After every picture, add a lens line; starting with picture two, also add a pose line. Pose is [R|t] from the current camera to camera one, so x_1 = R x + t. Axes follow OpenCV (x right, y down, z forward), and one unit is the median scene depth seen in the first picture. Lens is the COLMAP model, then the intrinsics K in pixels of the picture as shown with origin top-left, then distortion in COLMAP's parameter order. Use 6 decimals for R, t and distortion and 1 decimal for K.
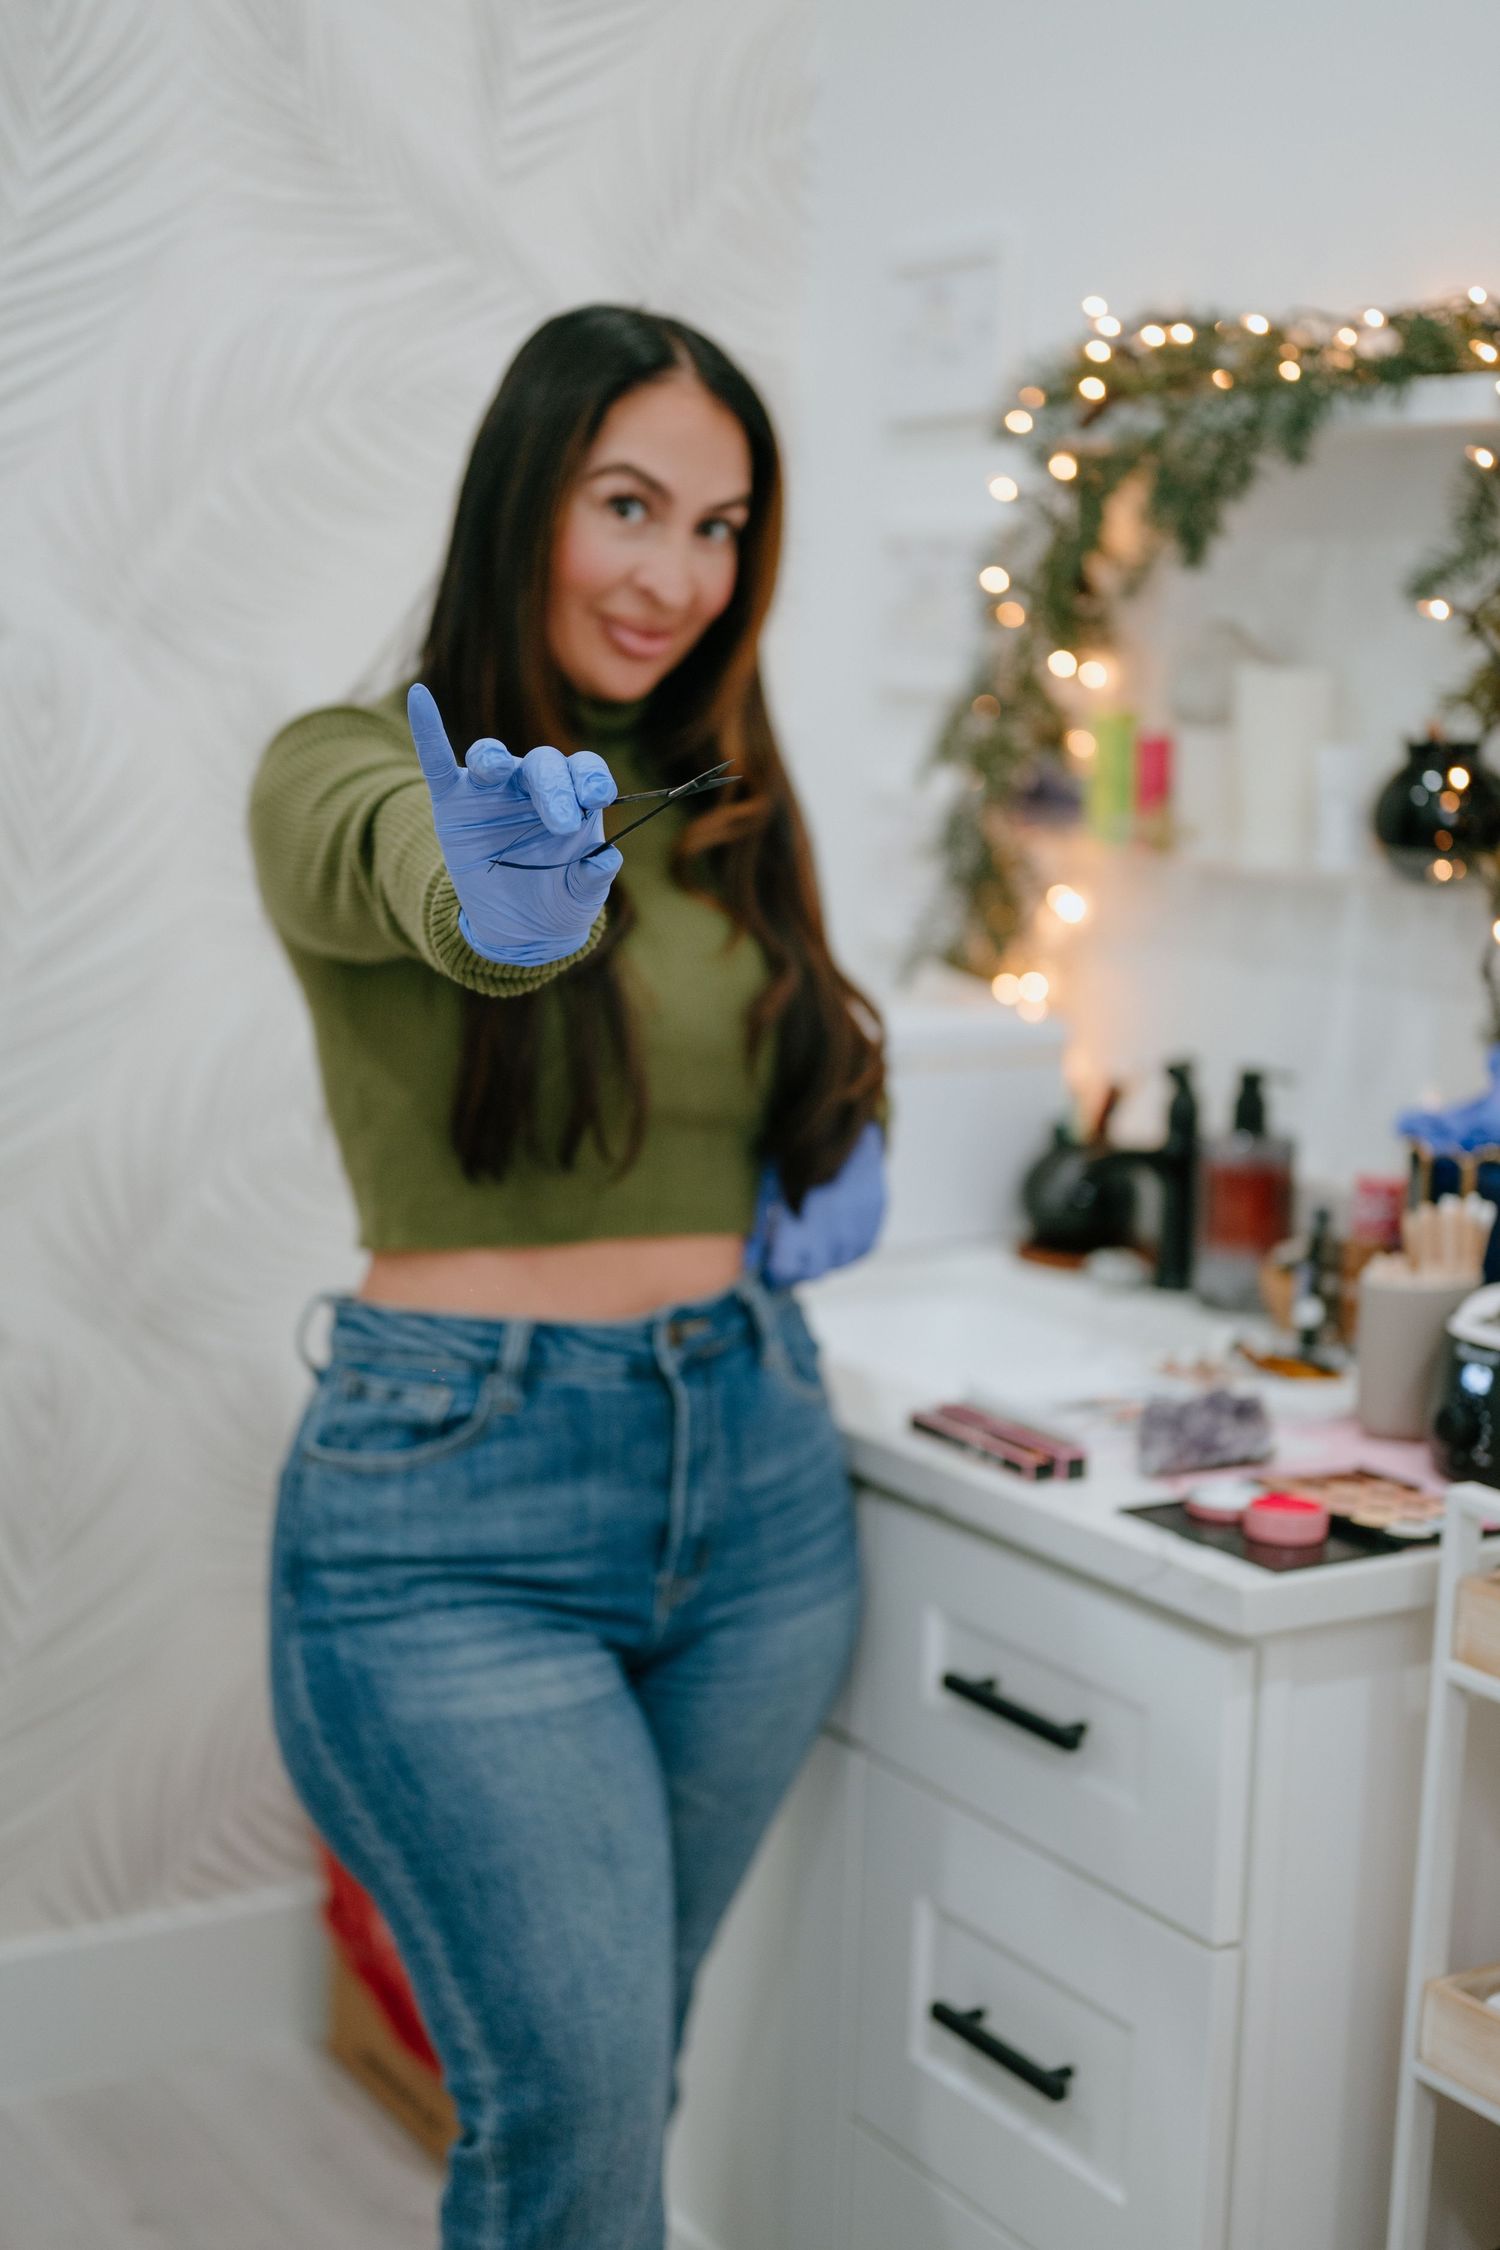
lens RADIAL K [[3126.2, 0, 750.0], [0, 3126.2, 1125.0], [0, 0, 1]] dist [-0.017757, -0.051571]
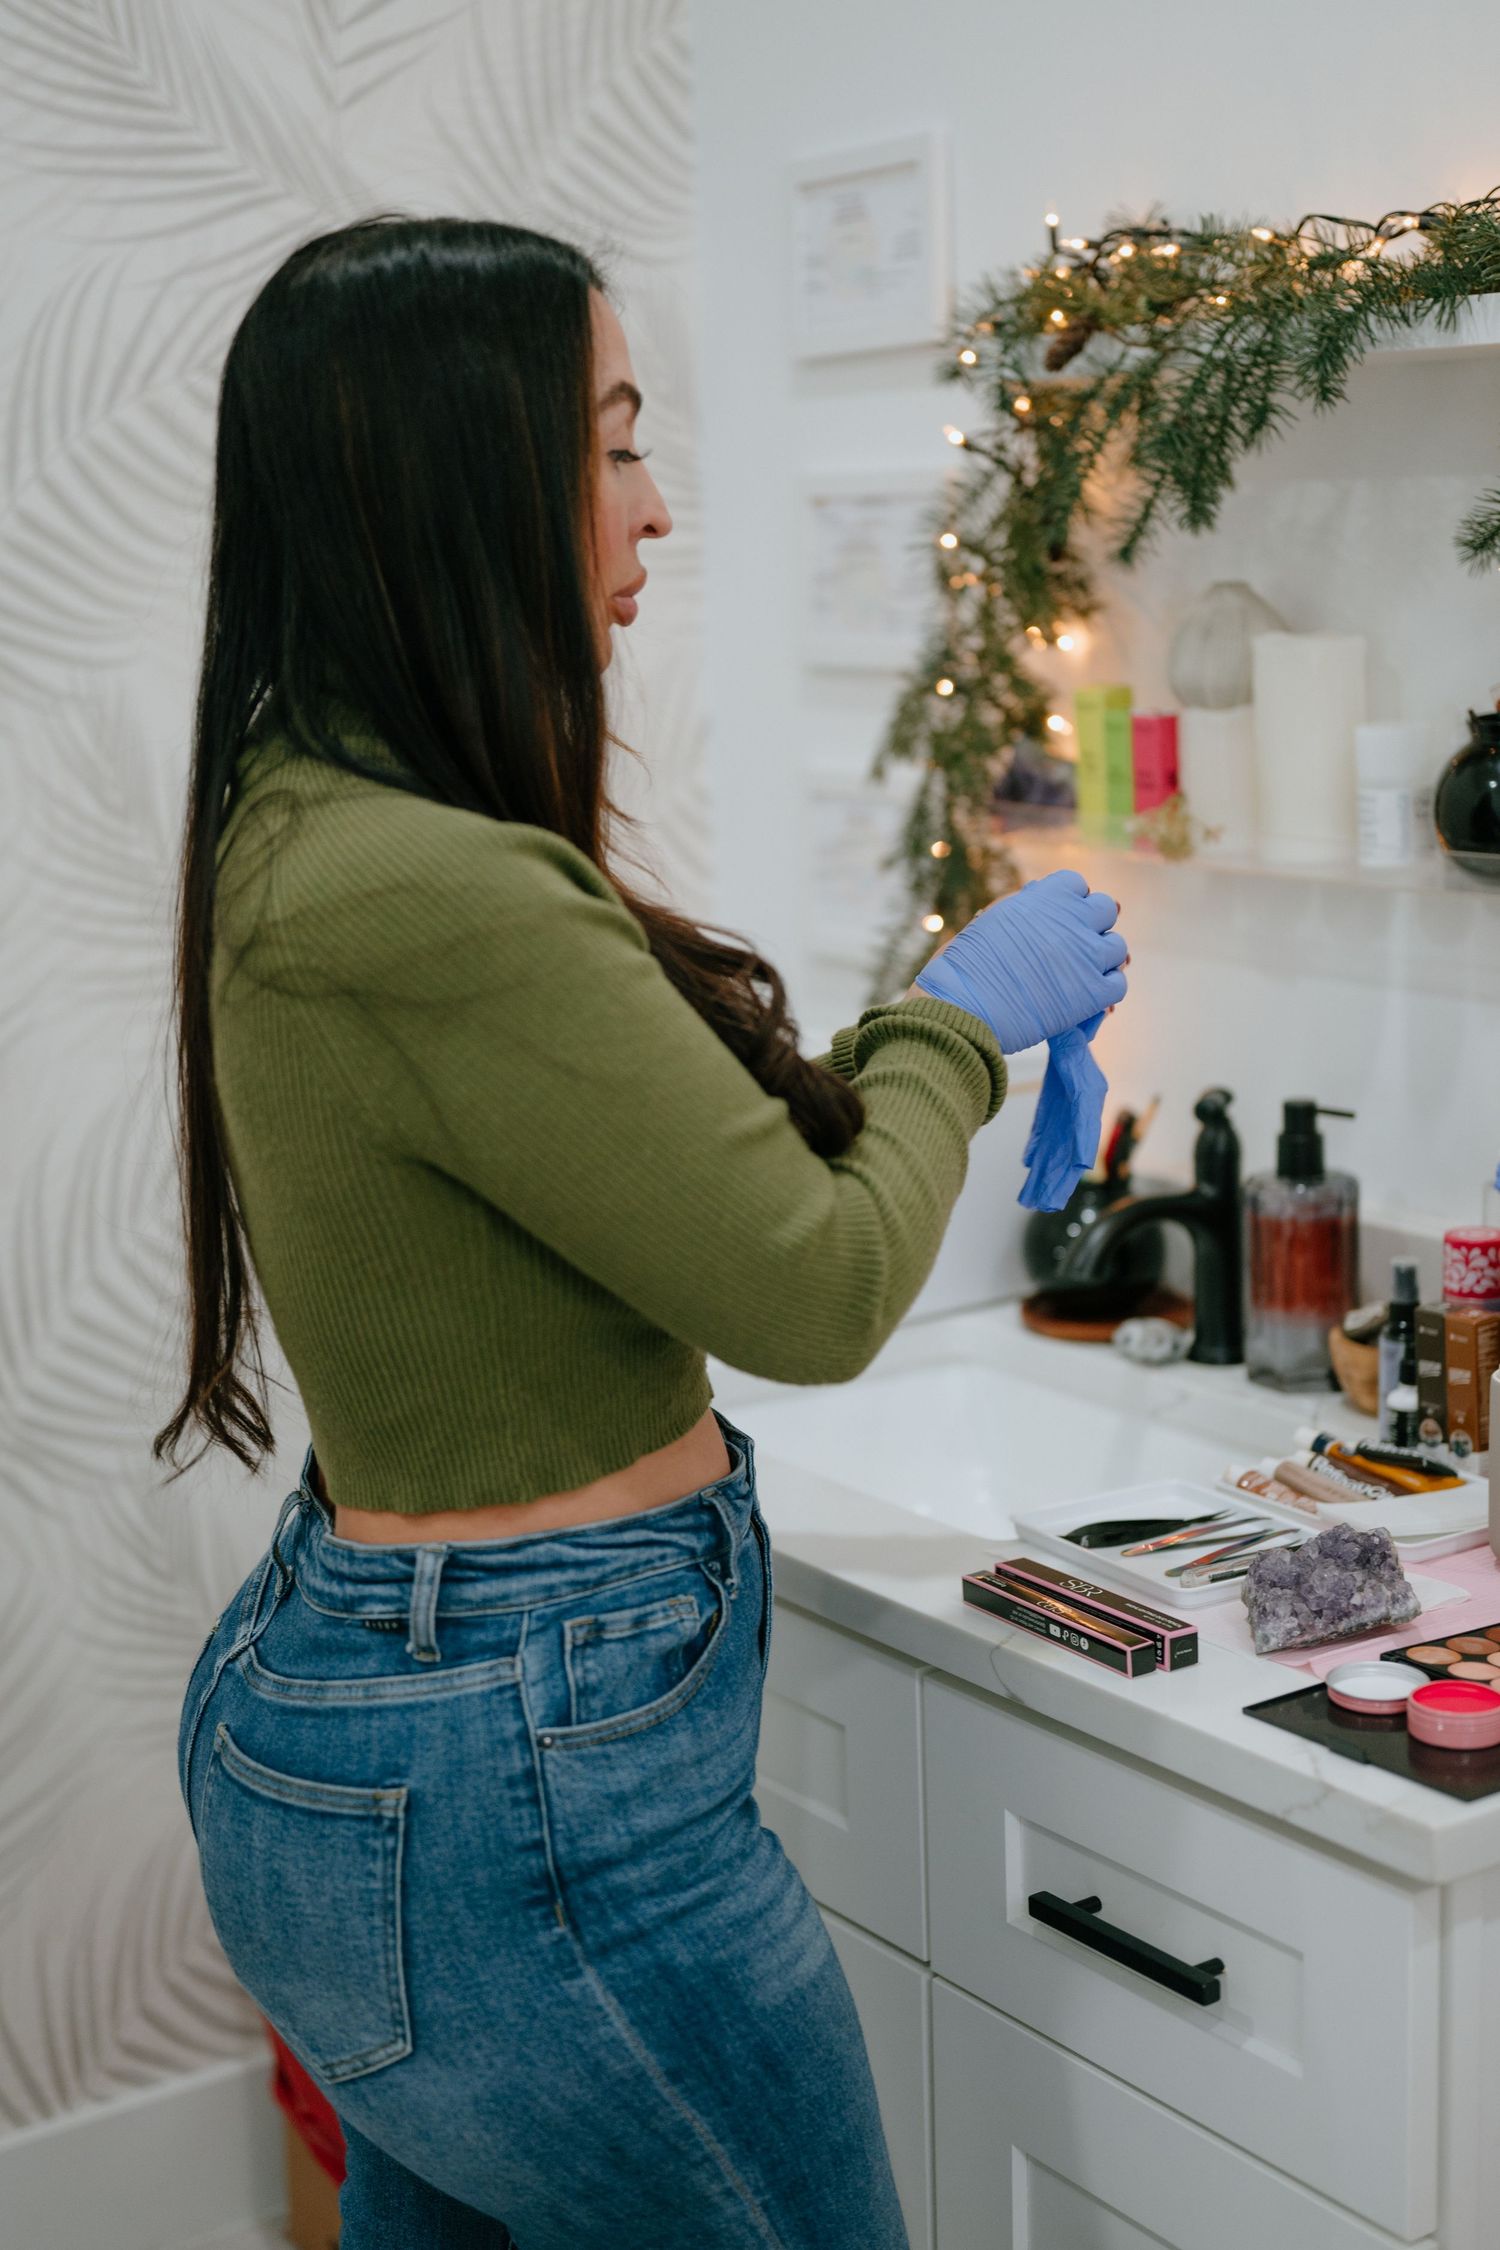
lens RADIAL K [[3126.2, 0, 750.0], [0, 3126.2, 1125.0], [0, 0, 1]] dist [-0.017757, -0.051571]
pose [[0.996368, -0.070173, 0.048240, -0.032341], [0.068409, 0.996960, 0.037292, -0.054437], [-0.050711, -0.033857, 0.998139, 0.147755]]
